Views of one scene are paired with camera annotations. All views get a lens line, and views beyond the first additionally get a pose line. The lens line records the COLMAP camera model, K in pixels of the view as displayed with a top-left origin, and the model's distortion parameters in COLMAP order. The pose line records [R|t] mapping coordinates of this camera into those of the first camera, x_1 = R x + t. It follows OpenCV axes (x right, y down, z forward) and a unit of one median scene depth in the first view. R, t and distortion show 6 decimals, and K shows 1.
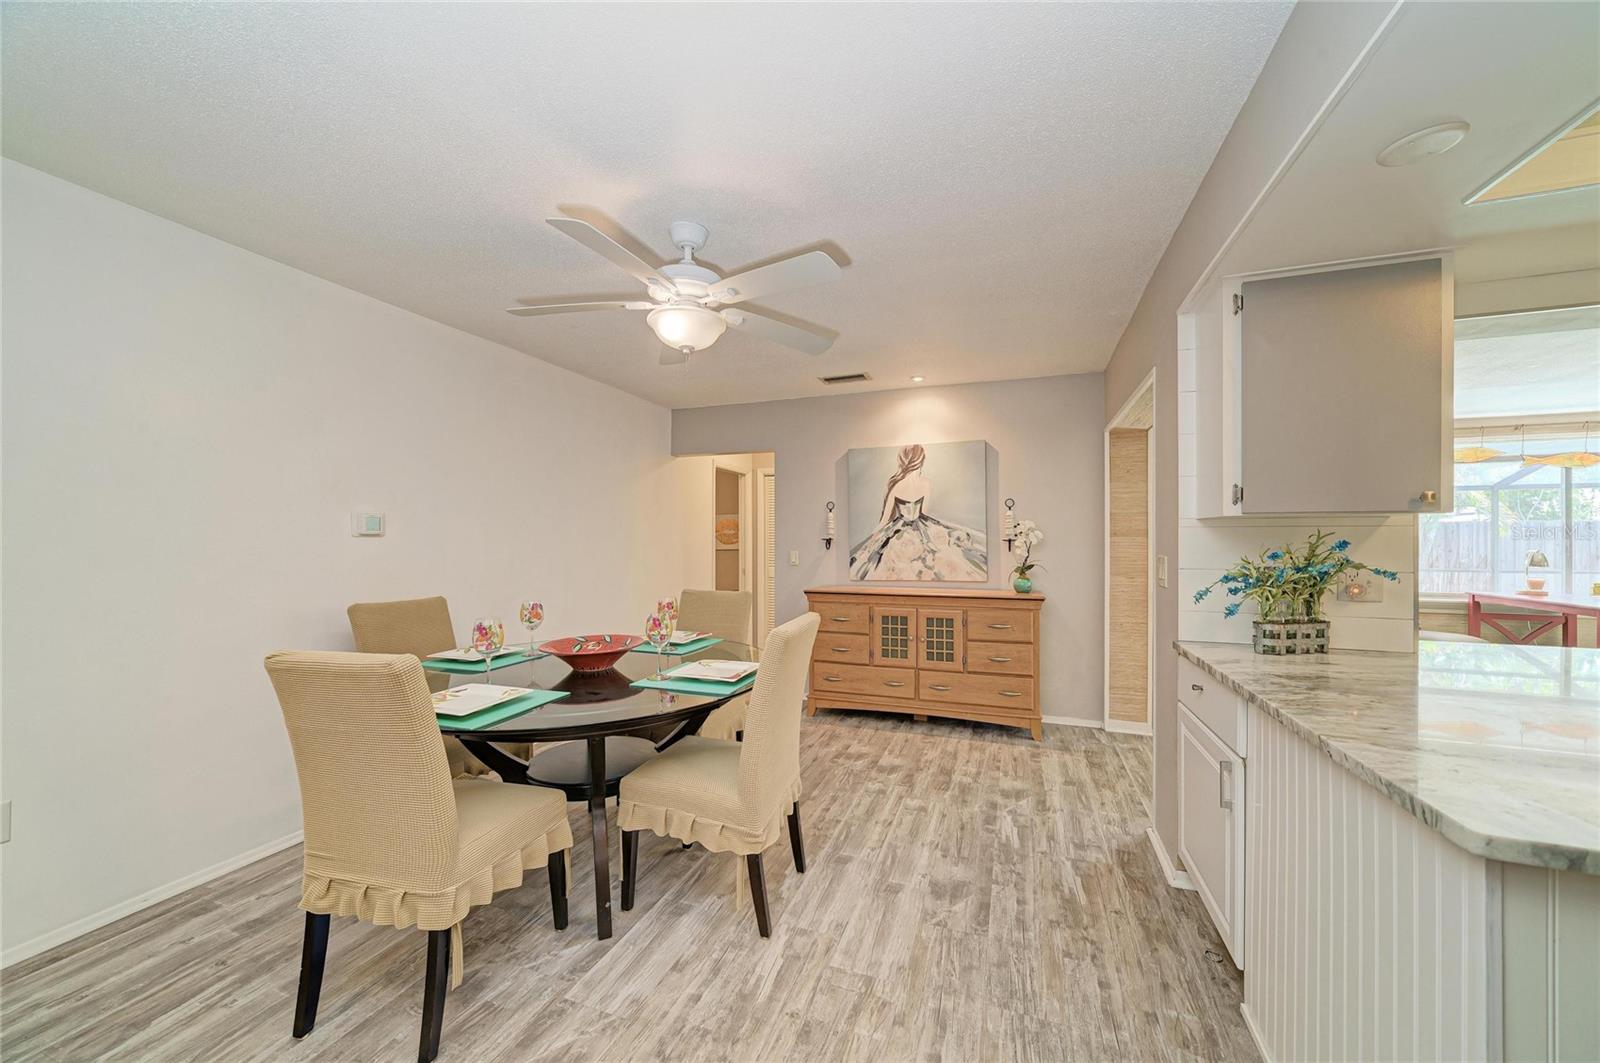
lens RADIAL K [[578.3, 0, 803.4], [0, 578.3, 542.7], [0, 0, 1]] dist [-0.019246, 0.006360]
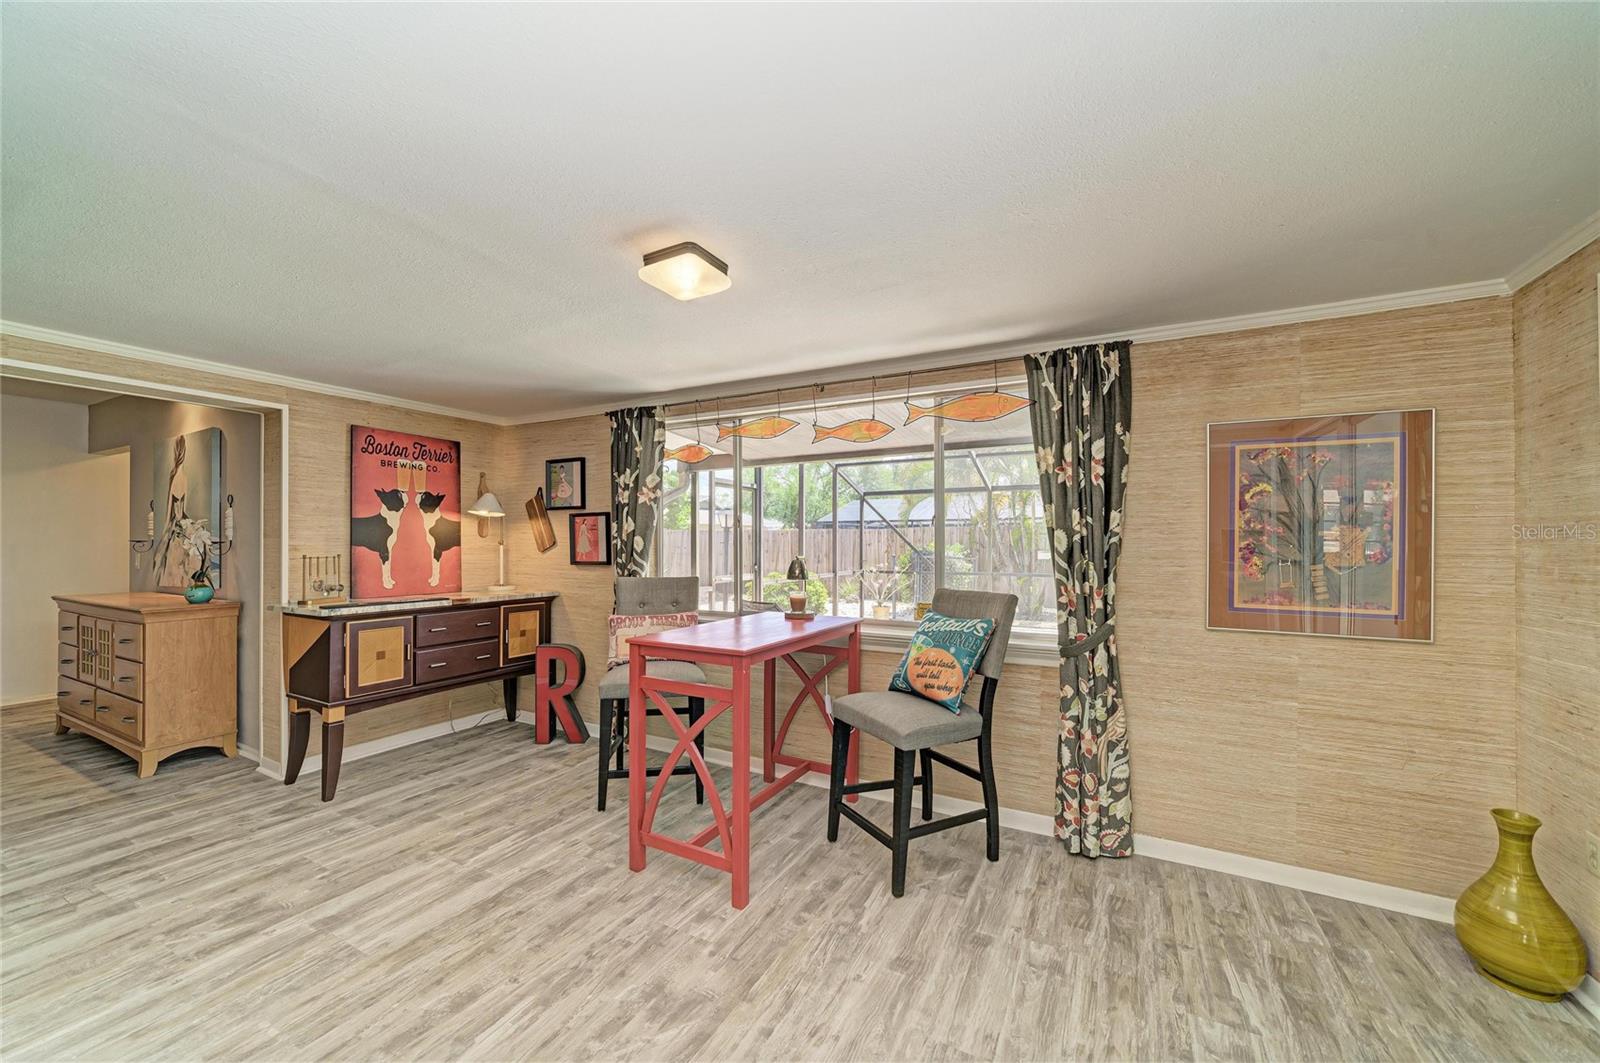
lens RADIAL K [[599.8, 0, 798.5], [0, 599.8, 539.1], [0, 0, 1]] dist [-0.019596, 0.006478]
pose [[0.991006, 0.000070, -0.133819, 1.628502], [-0.001418, 0.999949, -0.009979, -0.001498], [0.133812, 0.010080, 0.990955, 0.289827]]
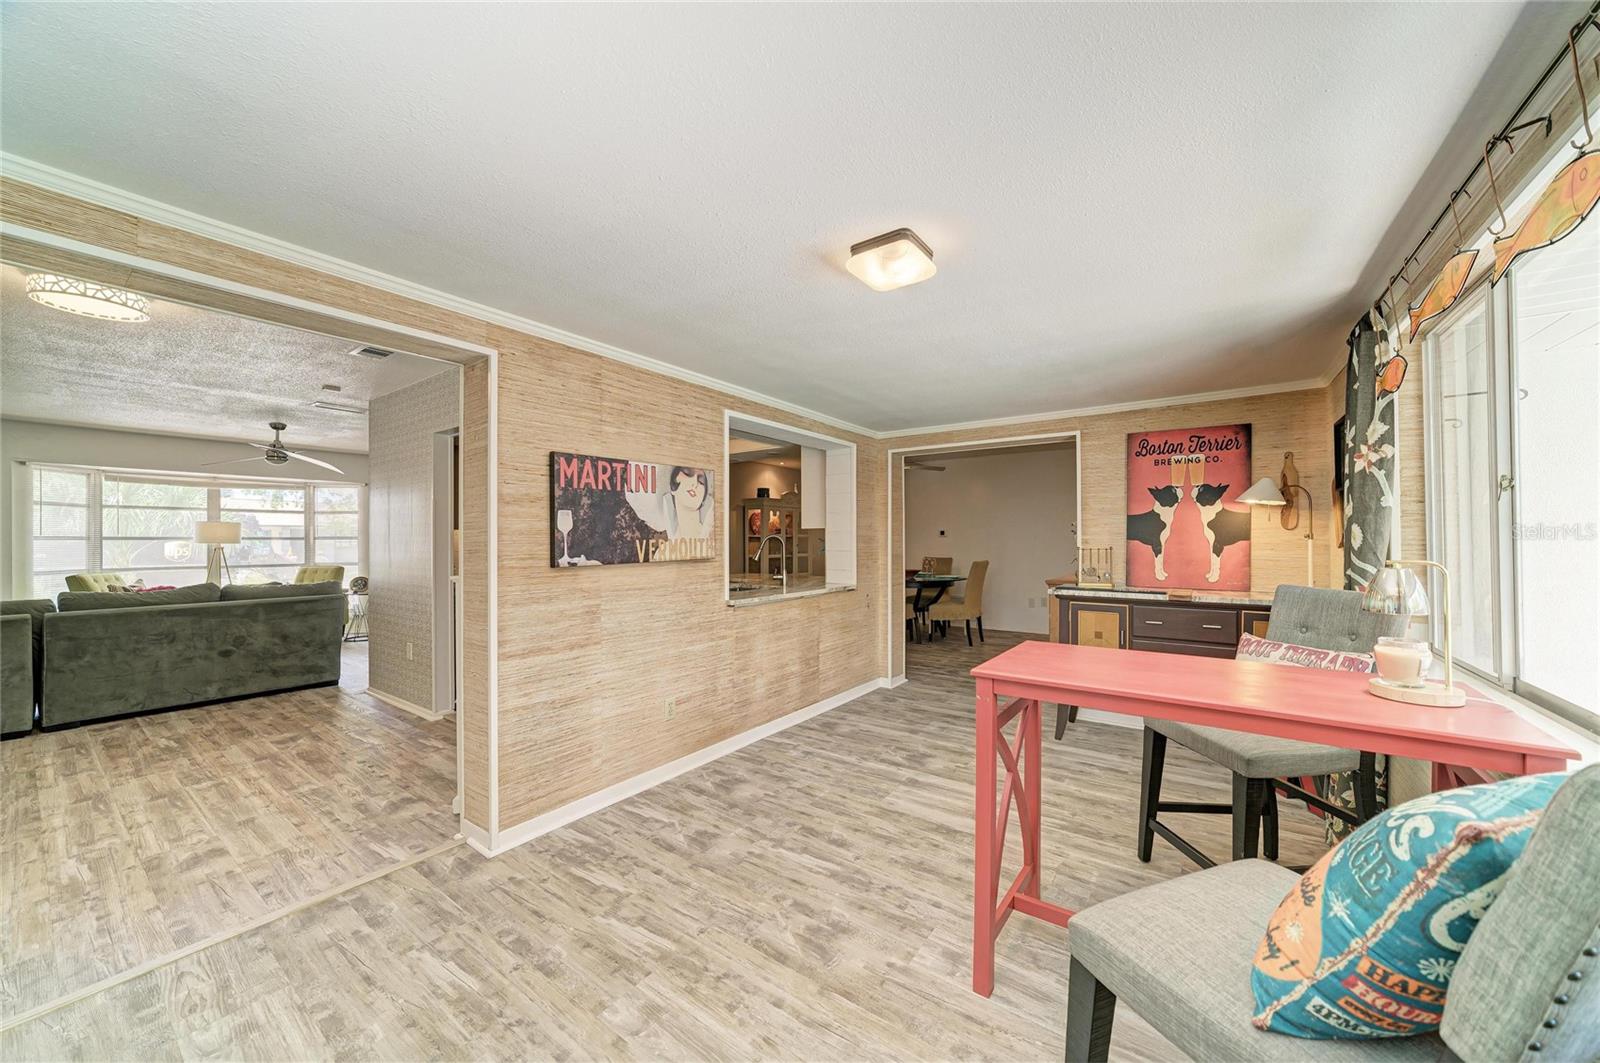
lens RADIAL K [[574.3, 0, 807.0], [0, 574.3, 536.2], [0, 0, 1]] dist [-0.017380, 0.004502]
pose [[-0.258043, -0.004905, -0.966121, 1.982216], [-0.001751, 0.999988, -0.004610, 0.000358], [0.966132, 0.000502, -0.258048, 0.885805]]
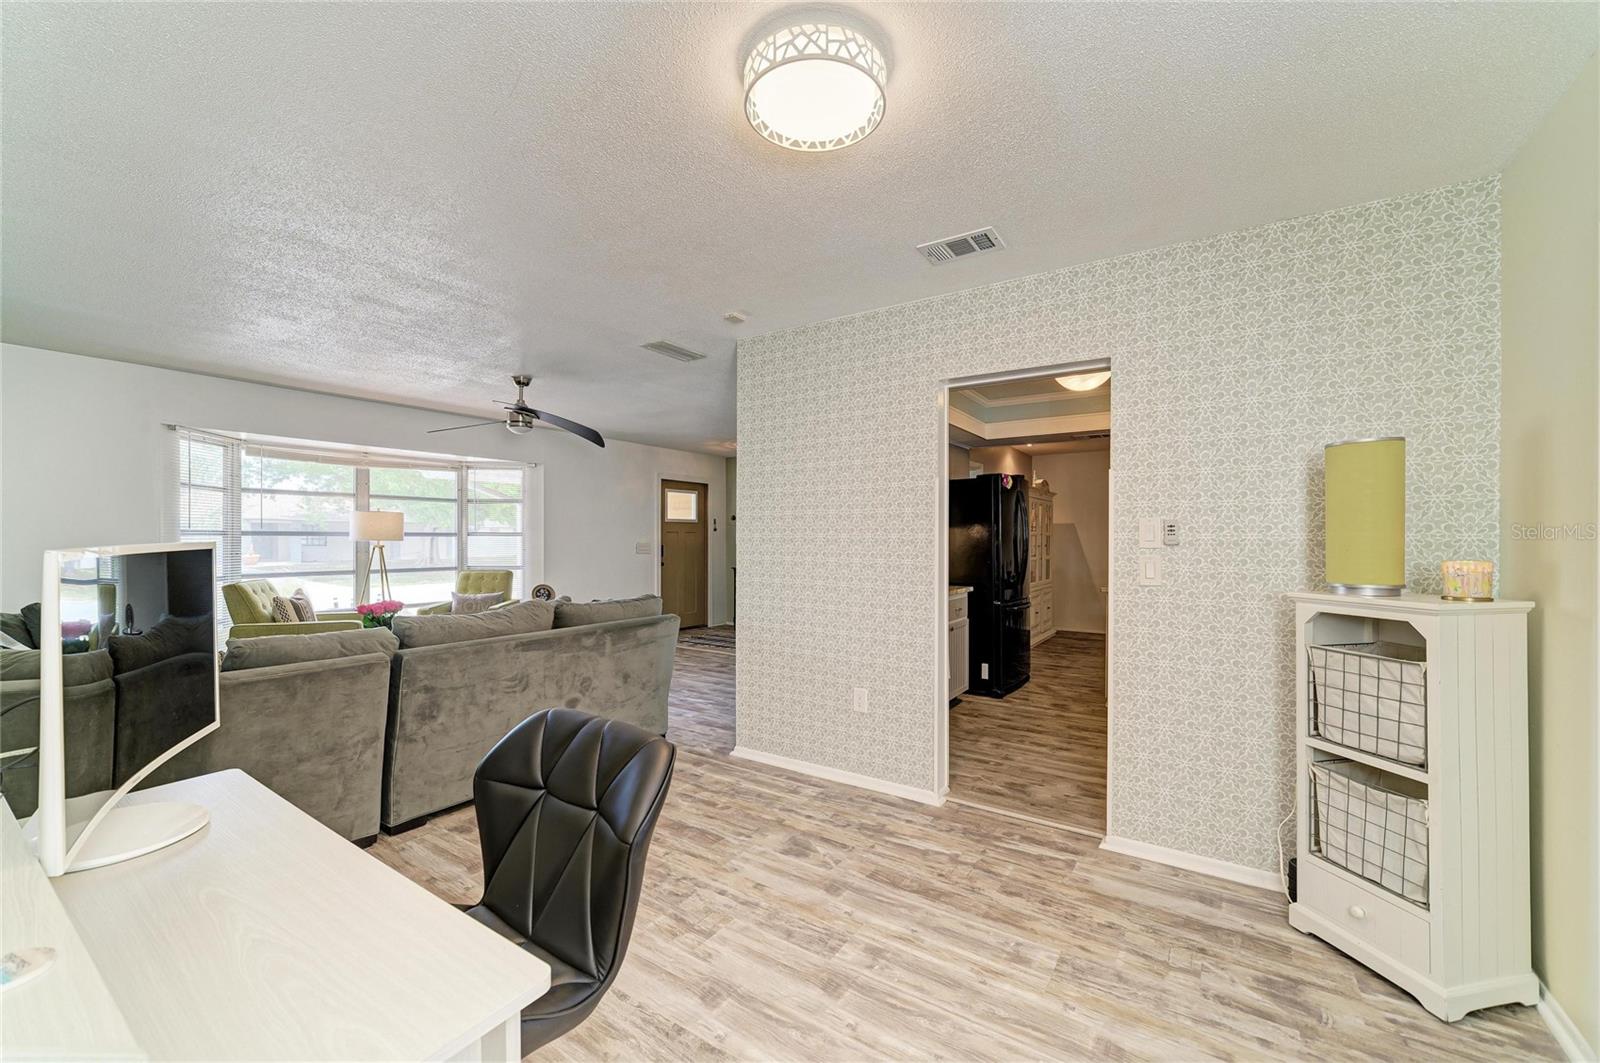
lens RADIAL K [[633.3, 0, 803.3], [0, 633.3, 537.0], [0, 0, 1]] dist [-0.022468, 0.008477]
pose [[-0.234872, -0.000883, -0.972026, 1.942397], [-0.005568, 0.999984, 0.000437, 0.003411], [0.972010, 0.005515, -0.234873, -0.158532]]
